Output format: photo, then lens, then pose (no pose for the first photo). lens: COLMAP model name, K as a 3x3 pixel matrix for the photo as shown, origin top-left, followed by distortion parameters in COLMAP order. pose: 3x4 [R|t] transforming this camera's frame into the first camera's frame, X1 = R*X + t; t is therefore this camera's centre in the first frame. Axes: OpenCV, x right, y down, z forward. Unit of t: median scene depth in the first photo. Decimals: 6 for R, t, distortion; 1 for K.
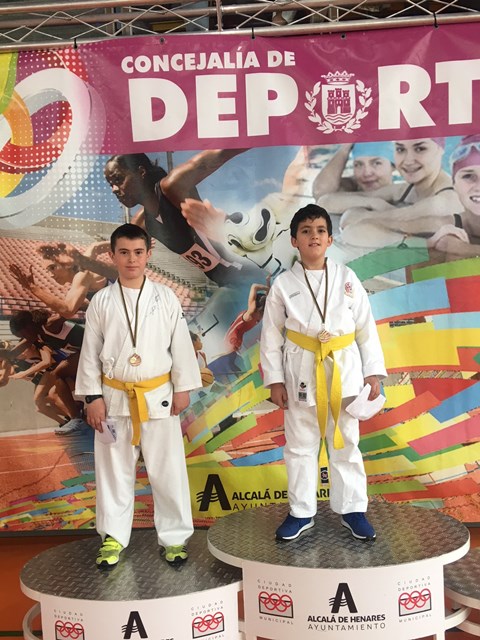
lens RADIAL K [[672.2, 0, 235.4], [0, 672.2, 319.5], [0, 0, 1]] dist [0.044004, 0.000000]
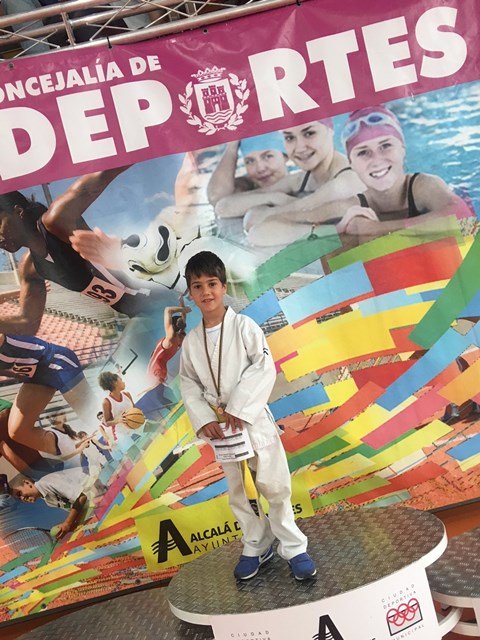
lens RADIAL K [[672.2, 0, 233.7], [0, 672.2, 324.6], [0, 0, 1]] dist [0.044004, 0.000000]
pose [[0.974384, -0.202831, 0.097139, 0.023305], [0.204616, 0.978804, -0.008682, -0.003044], [-0.093319, 0.028336, 0.995233, 0.073703]]
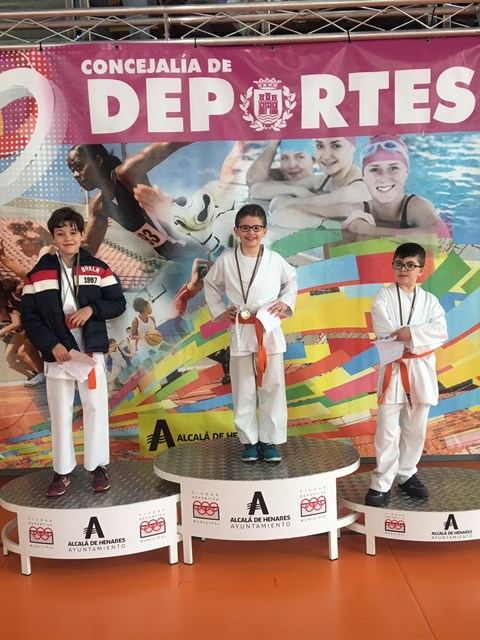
lens RADIAL K [[672.2, 0, 237.8], [0, 672.2, 316.6], [0, 0, 1]] dist [0.044004, 0.000000]
pose [[0.997971, 0.004140, 0.063535, 0.026092], [-0.006304, 0.999406, 0.033888, 0.008923], [-0.063357, -0.034220, 0.997404, -0.182848]]
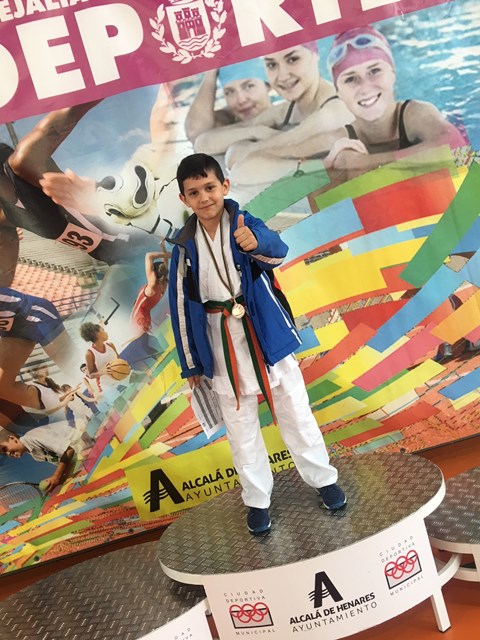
lens RADIAL K [[643.1, 0, 235.4], [0, 643.1, 324.1], [0, 0, 1]] dist [0.035097, 0.000000]
pose [[0.965424, -0.243481, 0.093132, 0.038335], [0.235798, 0.967964, 0.086286, -0.008649], [-0.111157, -0.061342, 0.991908, 0.148913]]
